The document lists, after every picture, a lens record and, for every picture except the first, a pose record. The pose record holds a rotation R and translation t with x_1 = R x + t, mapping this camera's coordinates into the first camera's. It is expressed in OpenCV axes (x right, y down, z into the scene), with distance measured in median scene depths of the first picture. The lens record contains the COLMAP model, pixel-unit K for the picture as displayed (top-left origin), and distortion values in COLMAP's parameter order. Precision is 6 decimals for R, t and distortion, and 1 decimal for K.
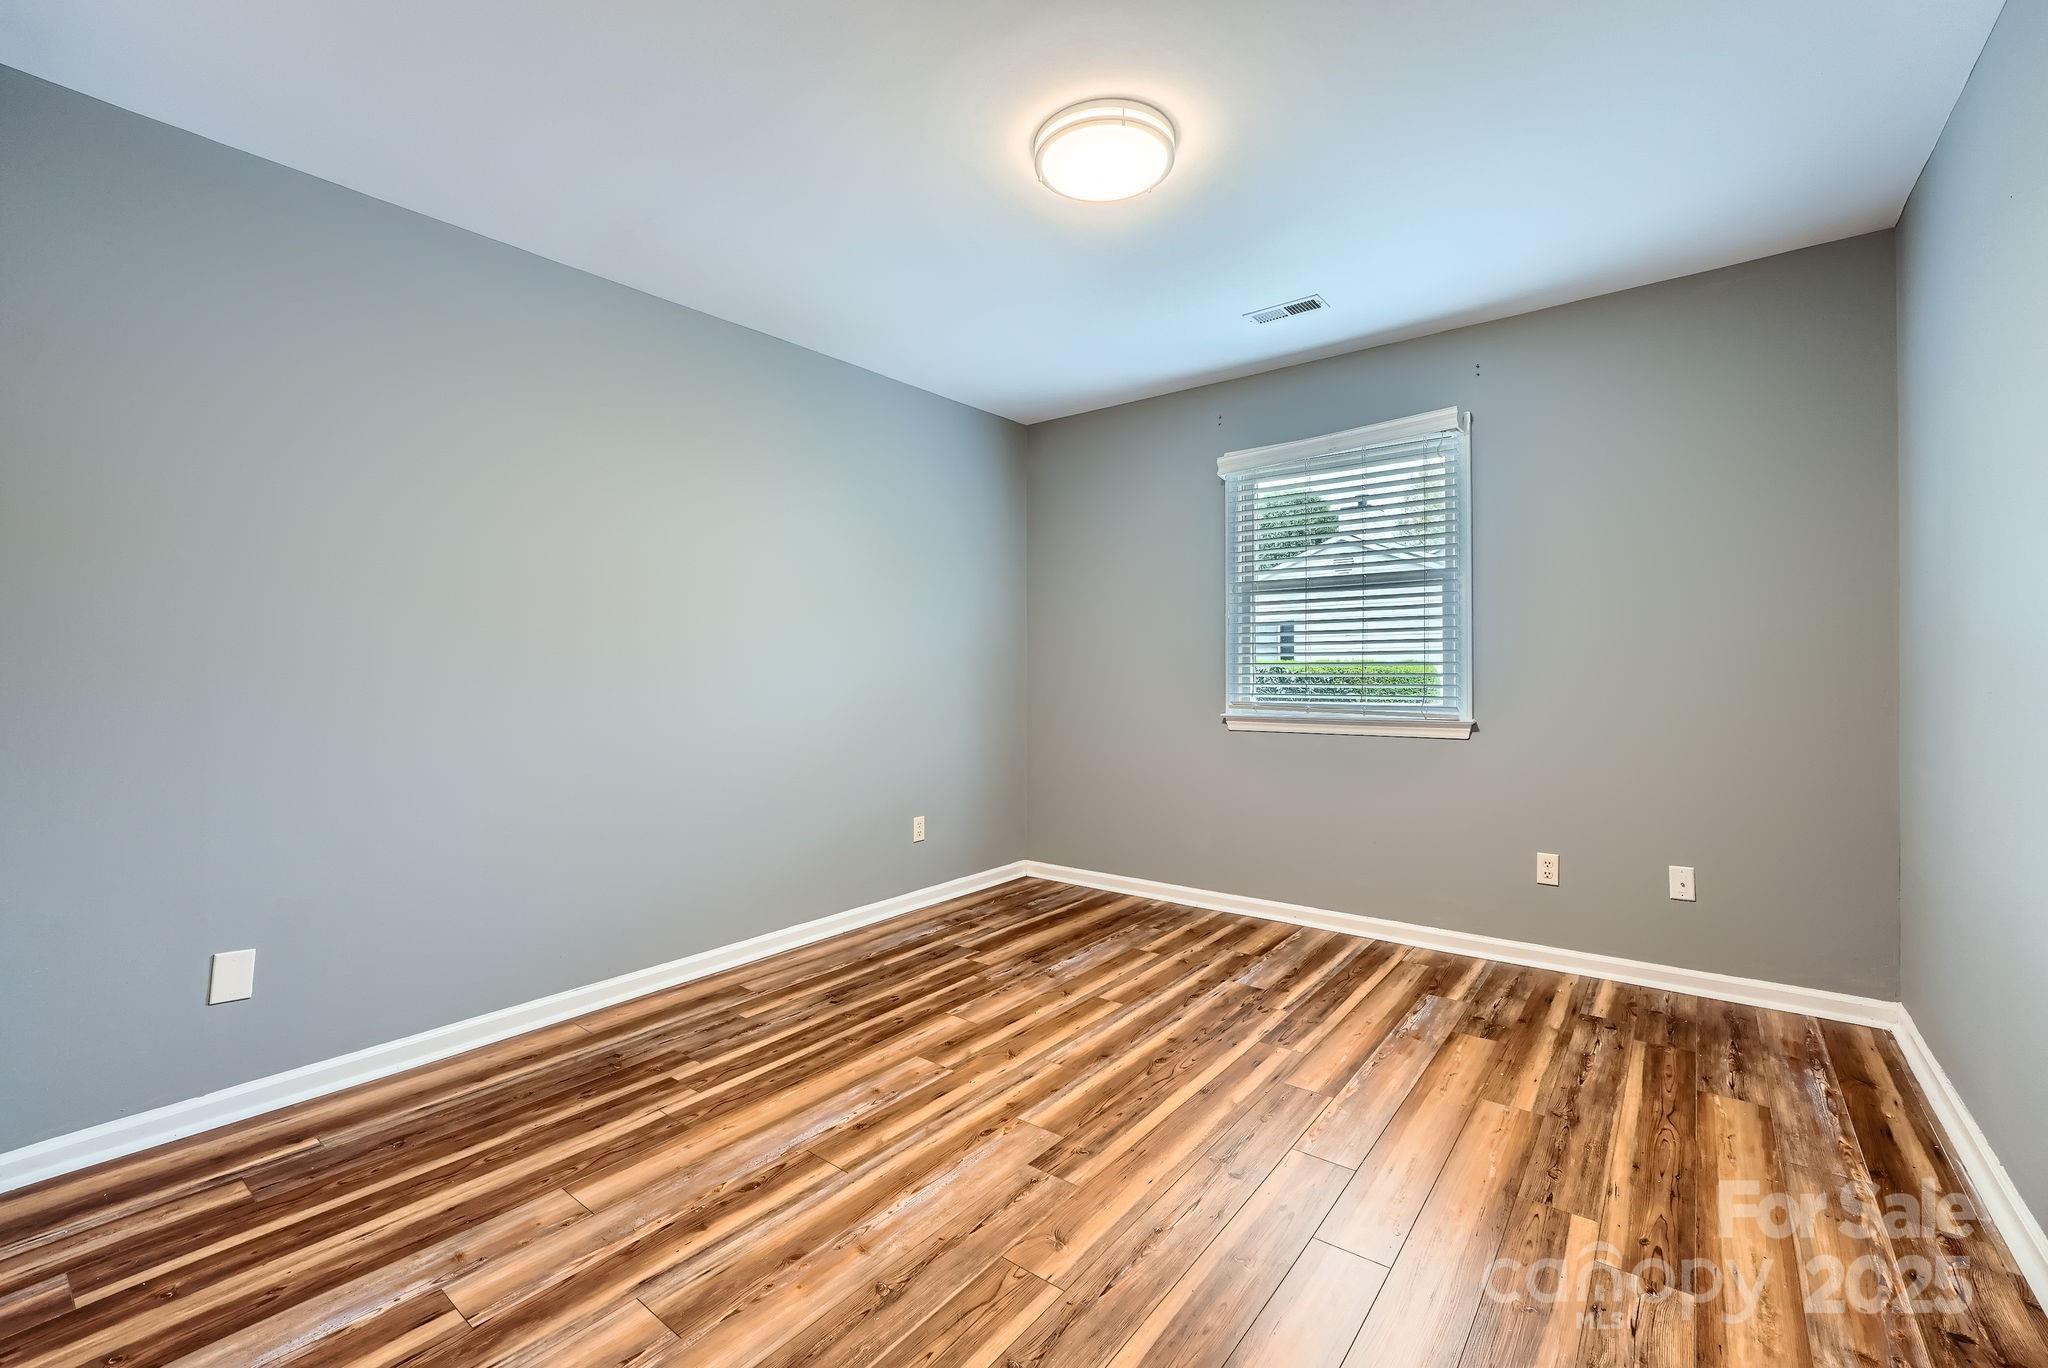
lens RADIAL K [[860.9, 0, 1024.0], [0, 860.9, 684.0], [0, 0, 1]] dist [0.000544, 0.000458]
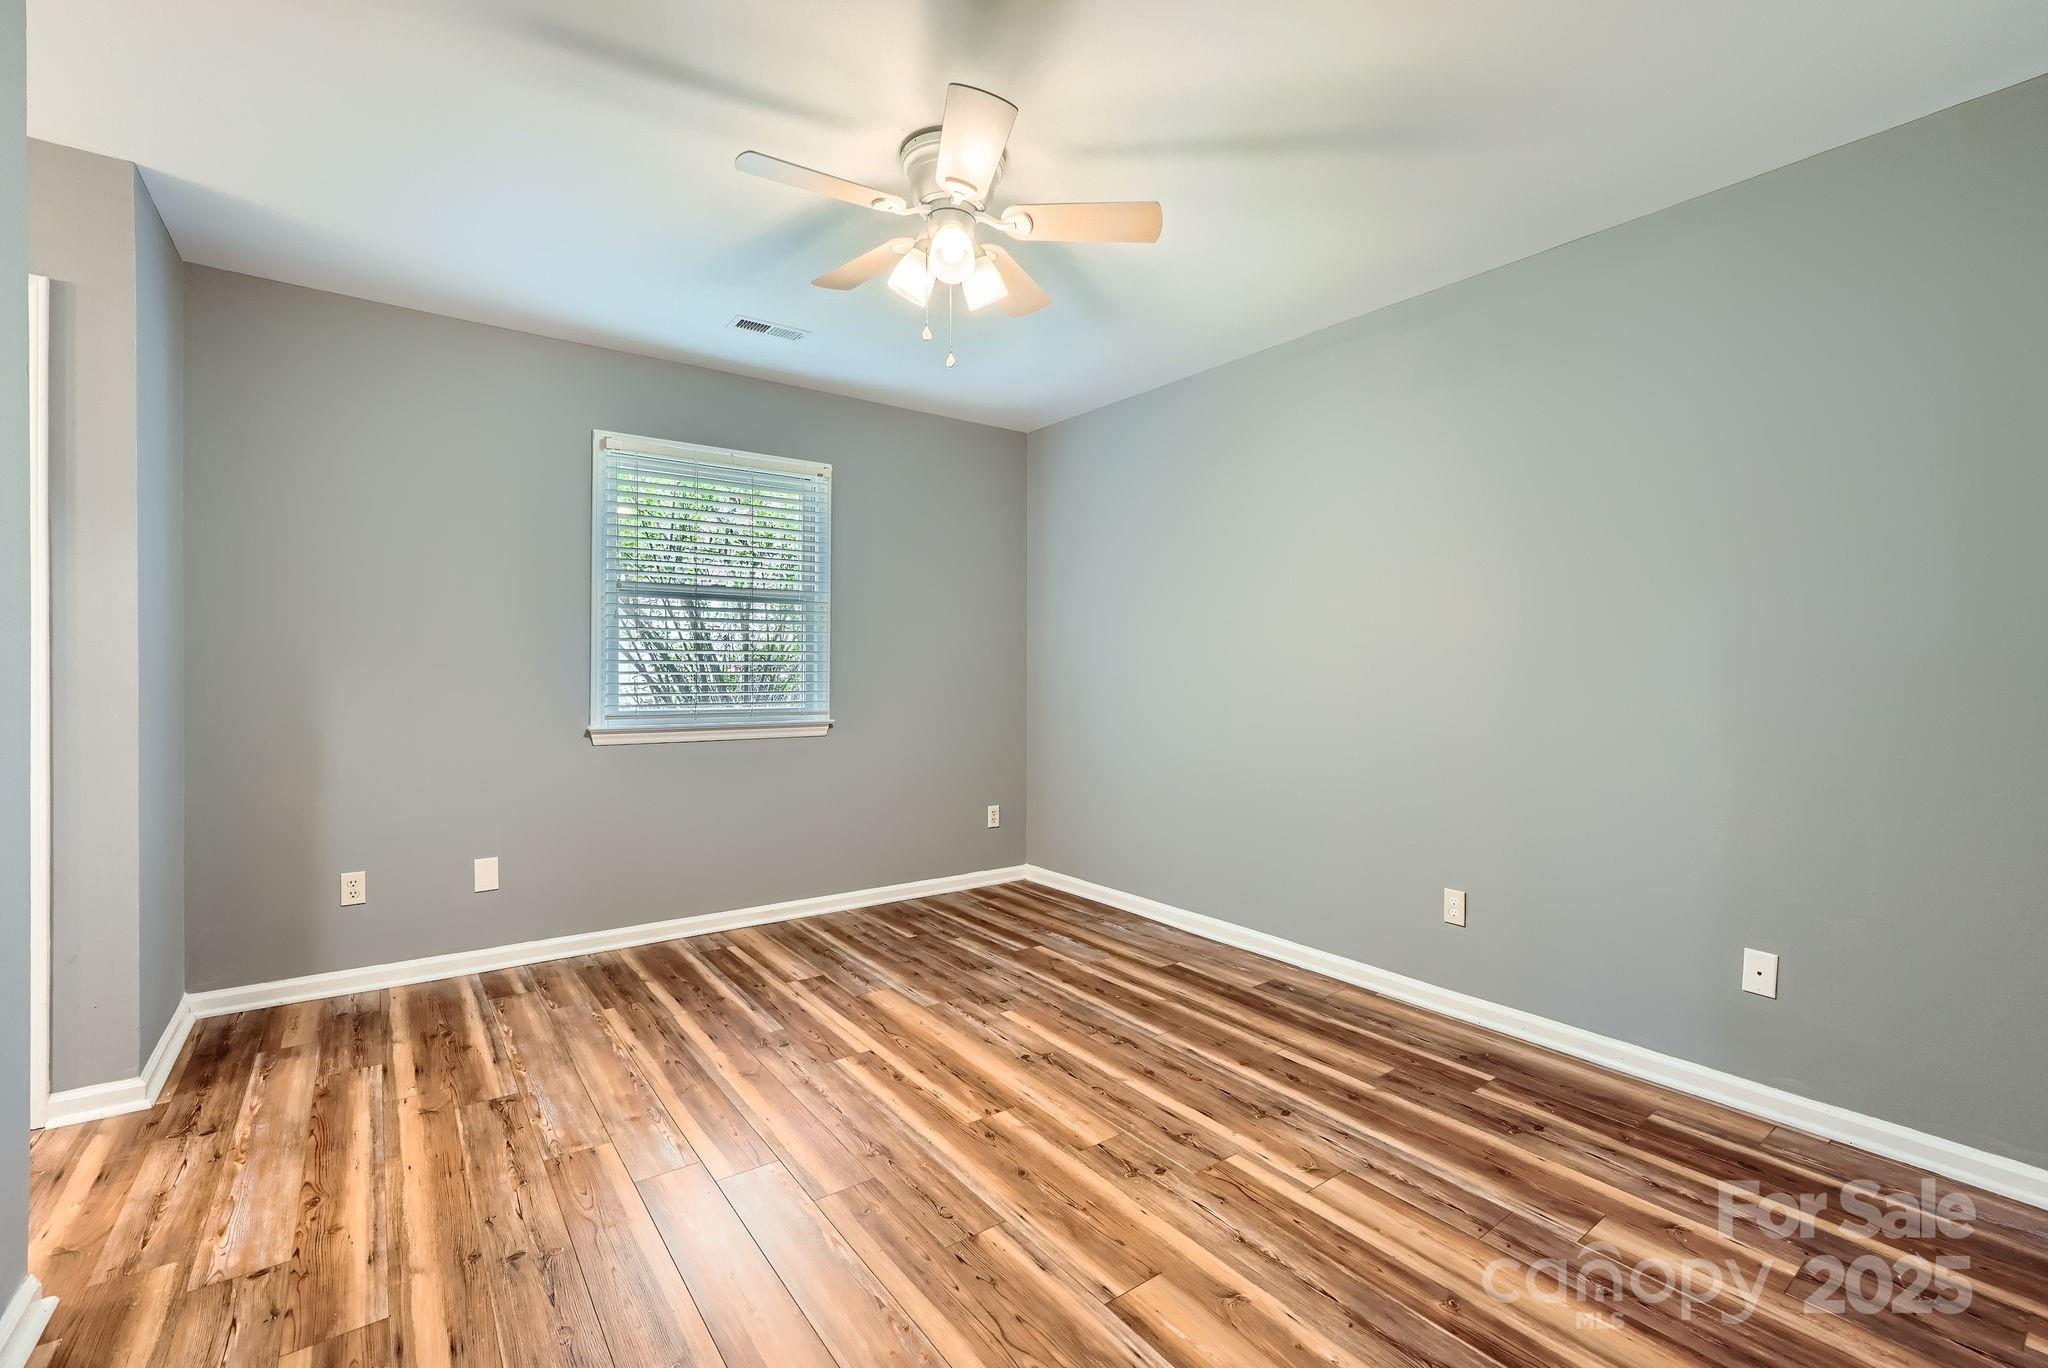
lens RADIAL K [[860.9, 0, 1024.0], [0, 860.9, 684.0], [0, 0, 1]] dist [0.000544, 0.000458]
pose [[0.257275, -0.002220, 0.966336, -0.574859], [0.003850, 0.999992, 0.001272, -0.009202], [-0.966331, 0.003394, 0.257282, 0.413764]]
